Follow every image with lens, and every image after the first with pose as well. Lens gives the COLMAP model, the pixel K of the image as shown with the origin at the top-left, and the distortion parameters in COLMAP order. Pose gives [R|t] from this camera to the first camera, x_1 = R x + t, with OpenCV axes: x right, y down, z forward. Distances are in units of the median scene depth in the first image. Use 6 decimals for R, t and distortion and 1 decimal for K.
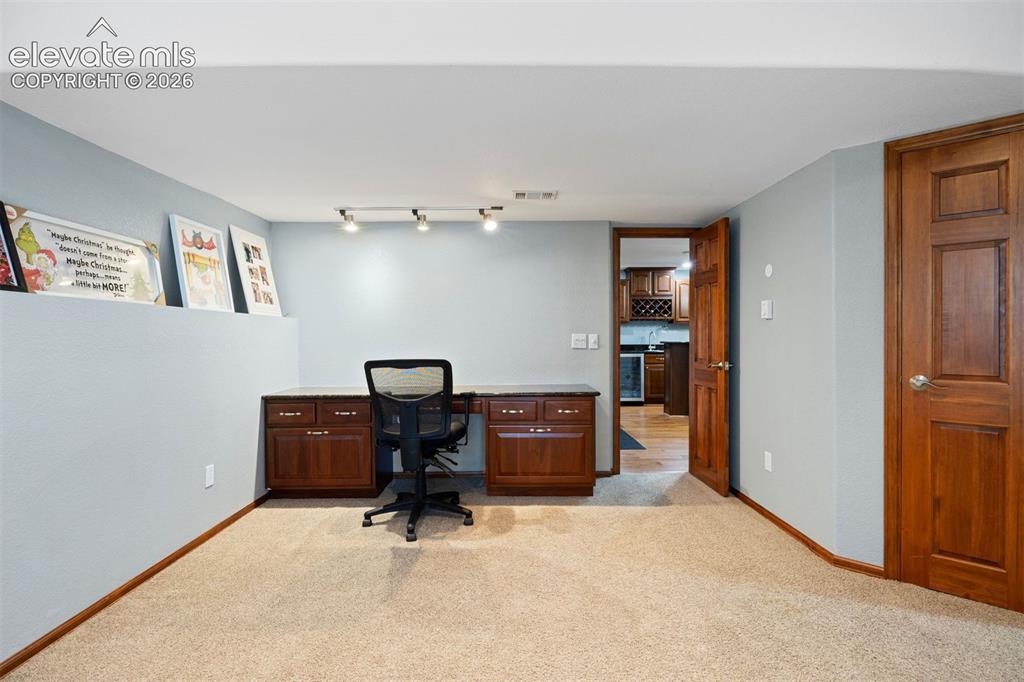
lens RADIAL K [[495.4, 0, 511.9], [0, 495.4, 339.5], [0, 0, 1]] dist [-0.005077, -0.000265]
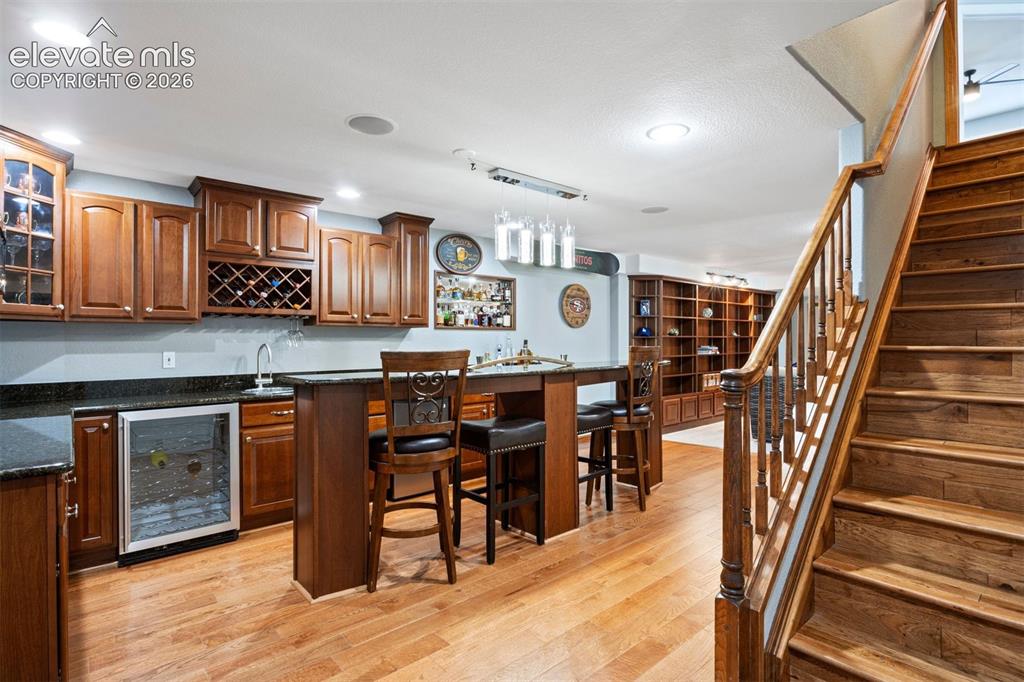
lens RADIAL K [[495.4, 0, 511.4], [0, 495.4, 339.8], [0, 0, 1]] dist [-0.005077, -0.000265]
pose [[0.748205, 0.002735, 0.663462, 0.164184], [0.002141, 0.999976, -0.006536, -0.016240], [-0.663464, 0.006311, 0.748181, 0.553744]]
